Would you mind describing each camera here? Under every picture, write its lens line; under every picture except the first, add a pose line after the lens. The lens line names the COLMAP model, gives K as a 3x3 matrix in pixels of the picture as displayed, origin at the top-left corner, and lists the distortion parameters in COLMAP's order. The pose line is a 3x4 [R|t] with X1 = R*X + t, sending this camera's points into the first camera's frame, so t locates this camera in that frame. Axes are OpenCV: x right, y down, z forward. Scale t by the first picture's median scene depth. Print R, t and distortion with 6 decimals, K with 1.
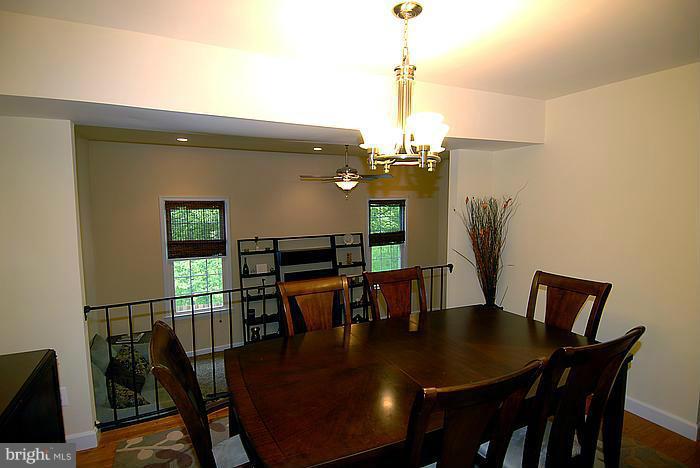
lens RADIAL K [[367.0, 0, 348.9], [0, 367.0, 235.4], [0, 0, 1]] dist [0.048763, -0.053278]
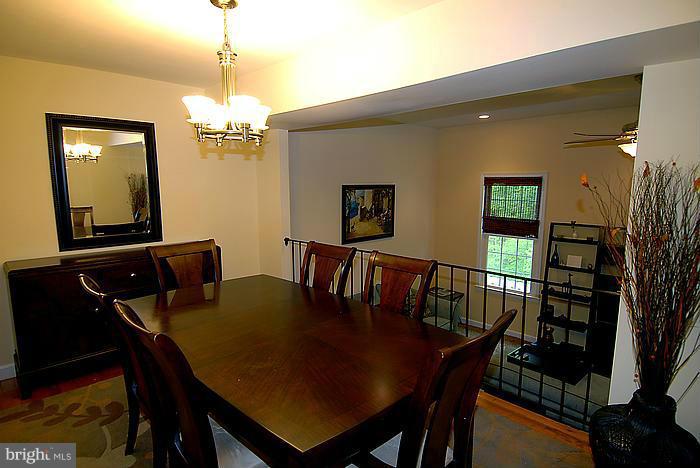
lens RADIAL K [[386.2, 0, 341.7], [0, 386.2, 232.1], [0, 0, 1]] dist [0.000779, 0.000166]
pose [[0.292424, 0.131181, -0.947248, 0.412405], [-0.091809, 0.989822, 0.108735, -0.018668], [0.951871, 0.055169, 0.301492, 0.265314]]
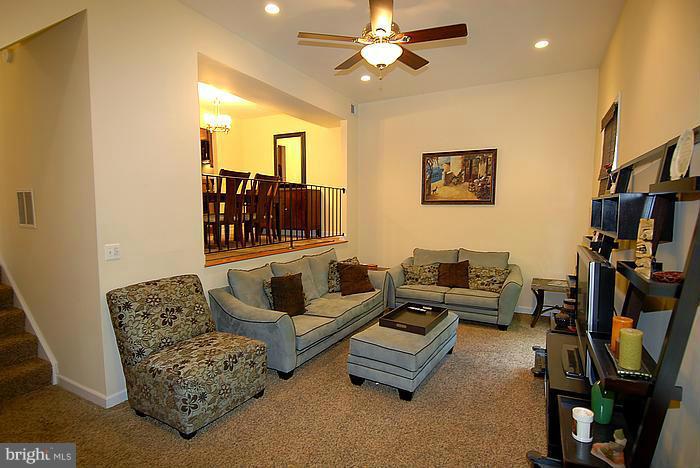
lens RADIAL K [[367.0, 0, 348.9], [0, 367.0, 235.4], [0, 0, 1]] dist [0.048763, -0.053278]
pose [[-0.815139, 0.051581, -0.576964, 0.317549], [-0.054835, 0.984684, 0.165503, 0.033933], [0.576664, 0.166546, -0.799826, 1.226232]]
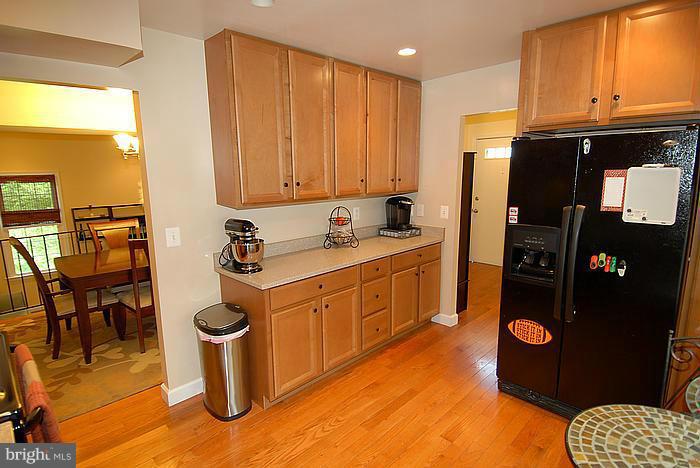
lens RADIAL K [[367.0, 0, 348.9], [0, 367.0, 235.4], [0, 0, 1]] dist [0.048763, -0.053278]
pose [[0.946259, -0.067776, 0.316229, 0.148361], [0.050089, 0.996709, 0.063738, 0.066008], [-0.319508, -0.044473, 0.946539, -0.382995]]
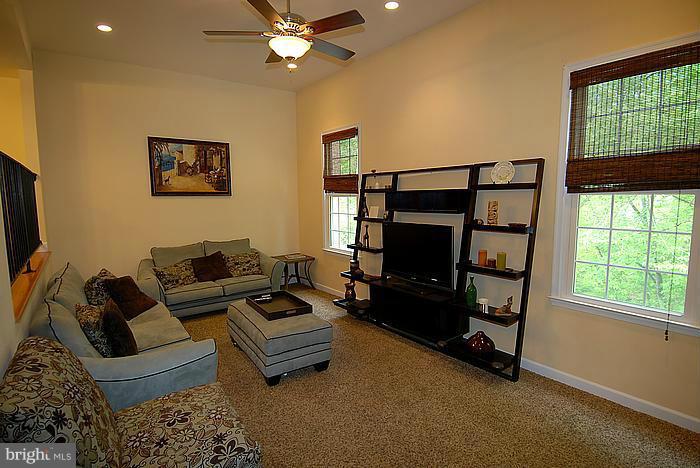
lens RADIAL K [[367.0, 0, 348.9], [0, 367.0, 235.4], [0, 0, 1]] dist [0.048763, -0.053278]
pose [[0.174794, 0.111928, -0.978223, 0.508796], [-0.088044, 0.991314, 0.097694, 0.070901], [0.980661, 0.069051, 0.183130, 0.829362]]
